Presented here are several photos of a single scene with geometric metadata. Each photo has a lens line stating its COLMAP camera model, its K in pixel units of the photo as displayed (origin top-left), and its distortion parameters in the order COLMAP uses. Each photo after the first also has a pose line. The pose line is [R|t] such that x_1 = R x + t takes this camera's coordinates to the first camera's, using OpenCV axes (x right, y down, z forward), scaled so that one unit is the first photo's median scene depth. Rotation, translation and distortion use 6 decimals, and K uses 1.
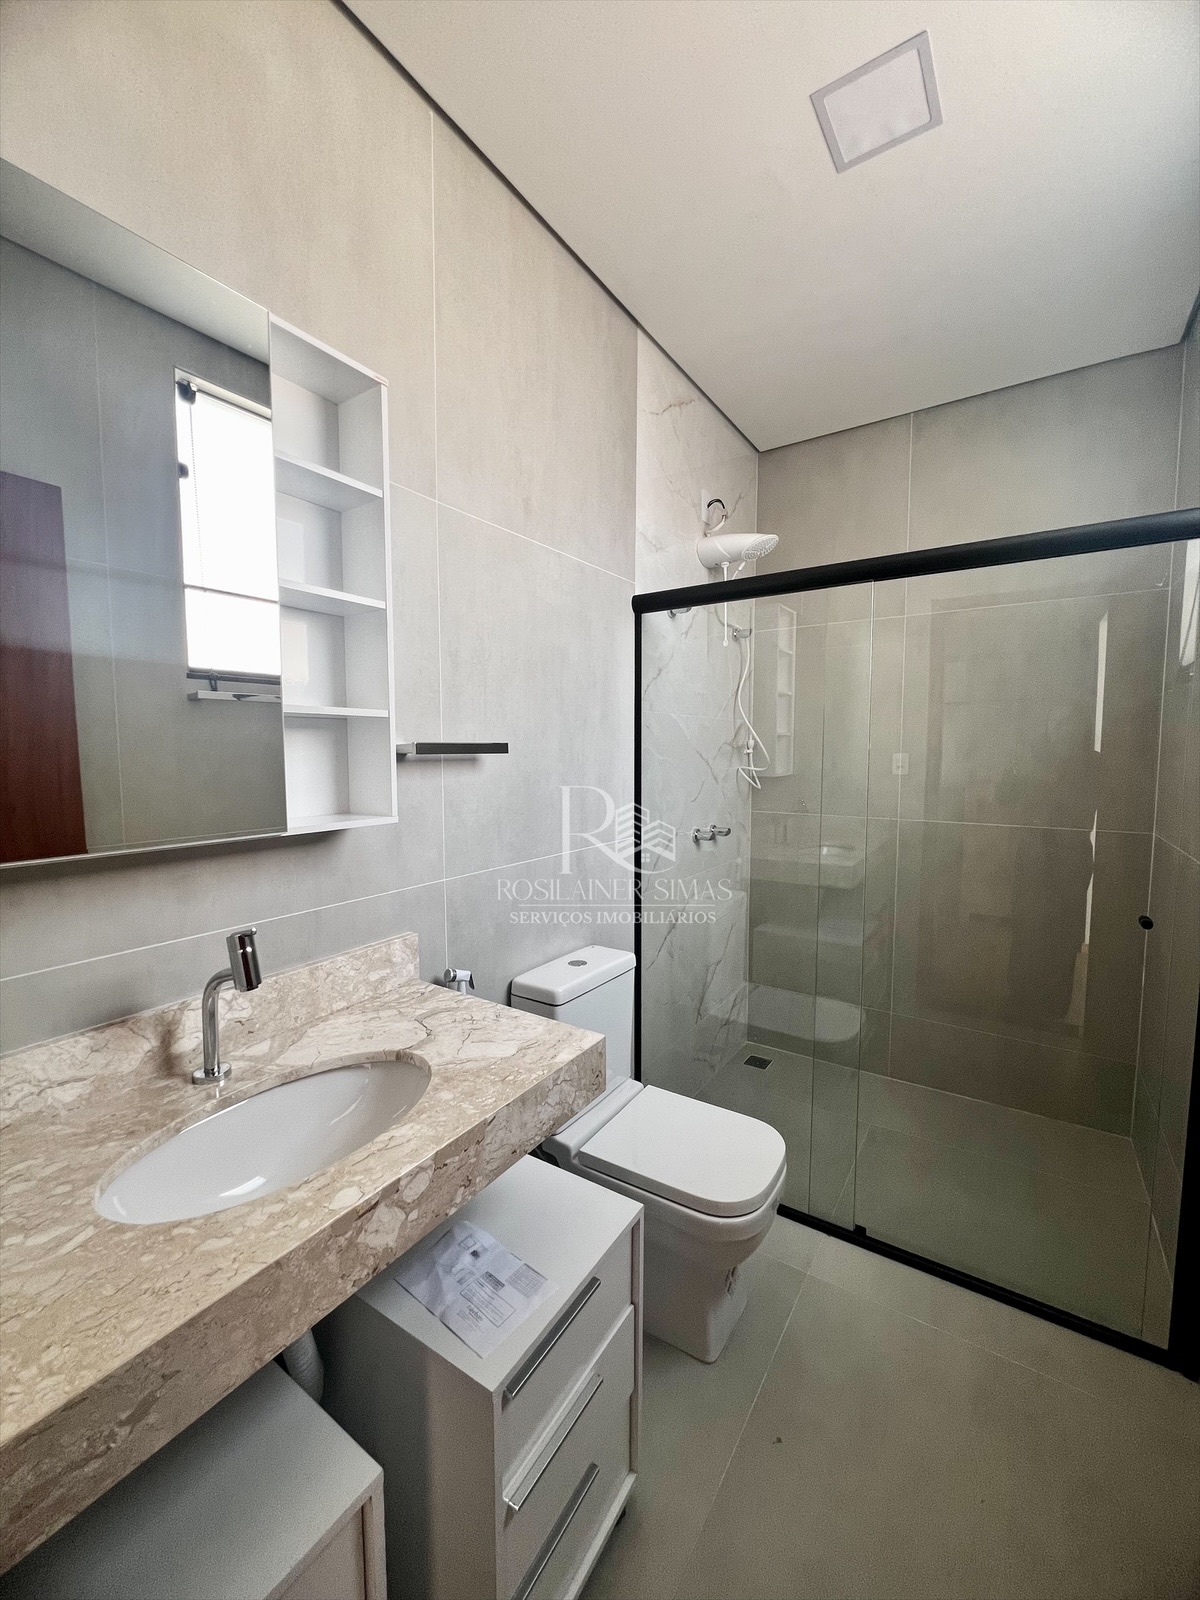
lens RADIAL K [[642.5, 0, 599.4], [0, 642.5, 800.6], [0, 0, 1]] dist [-0.000479, -0.000021]
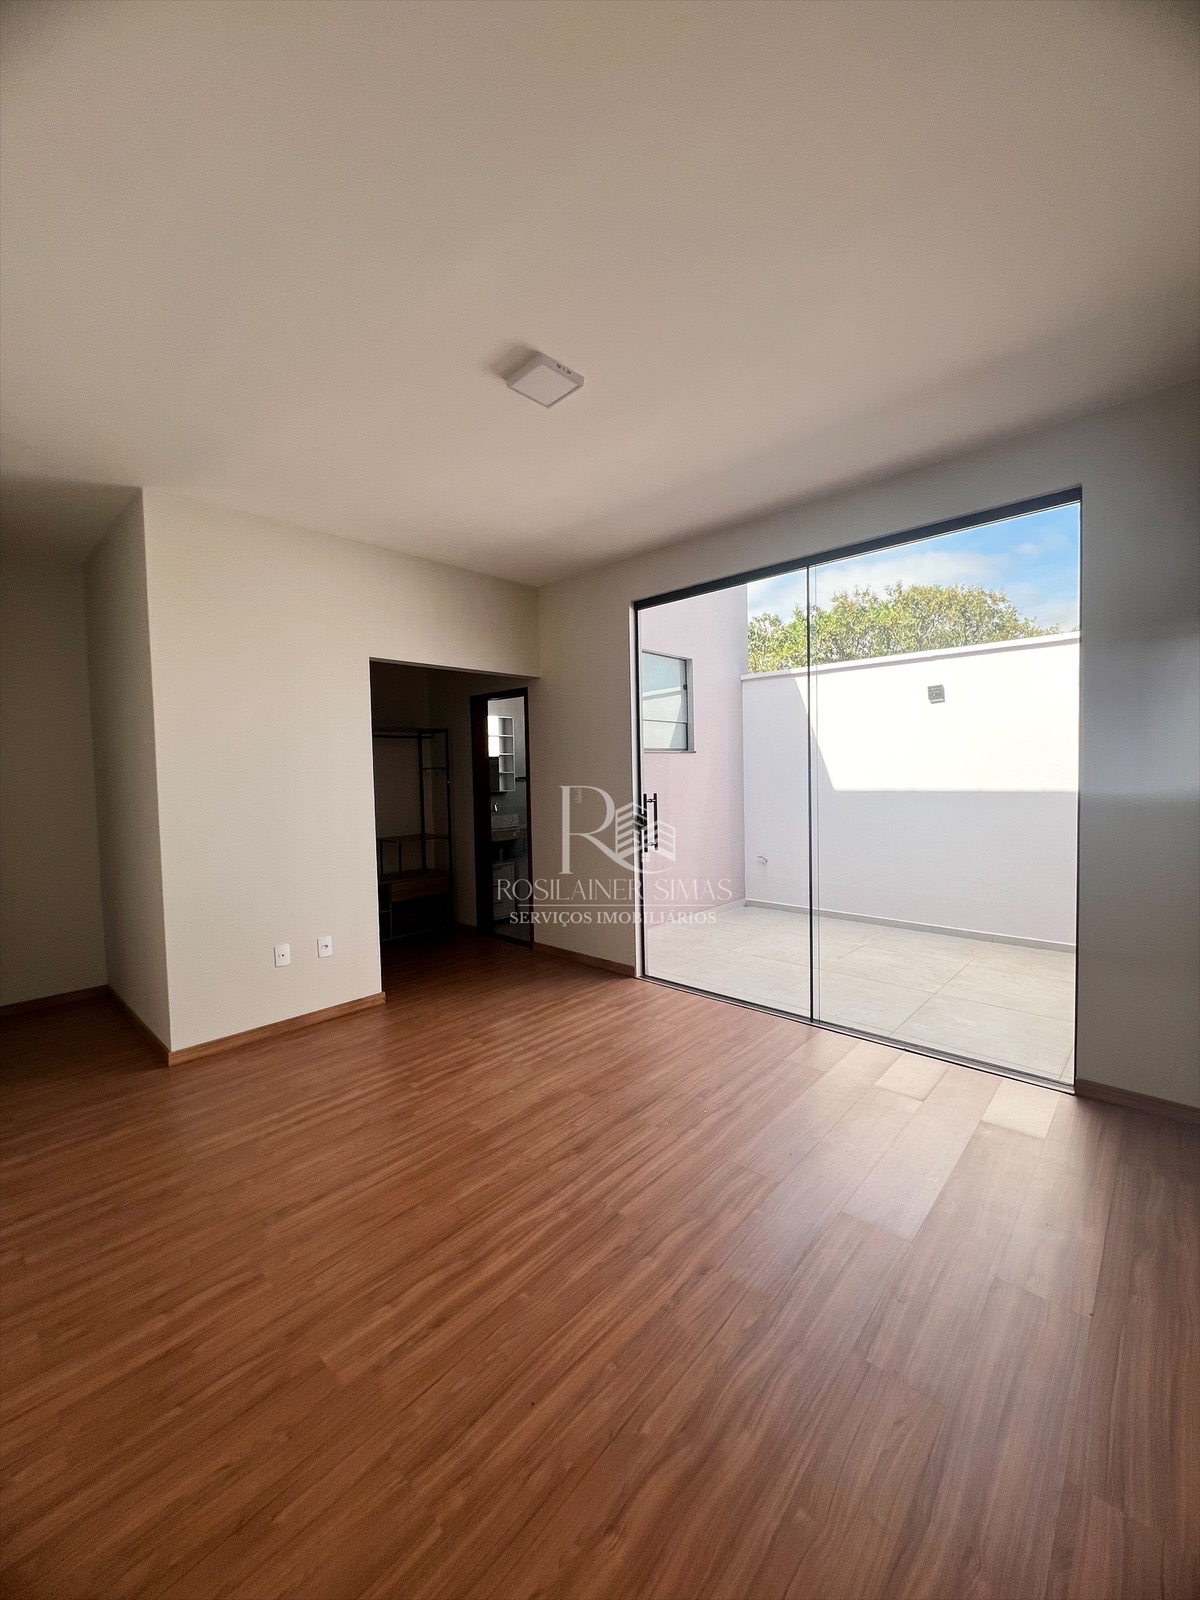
lens RADIAL K [[642.5, 0, 600.9], [0, 642.5, 799.0], [0, 0, 1]] dist [-0.000479, -0.000021]
pose [[0.986275, -0.007188, -0.164957, 1.497040], [0.001020, 0.999298, -0.037444, 0.339128], [0.165110, 0.036761, 0.985590, -4.887190]]
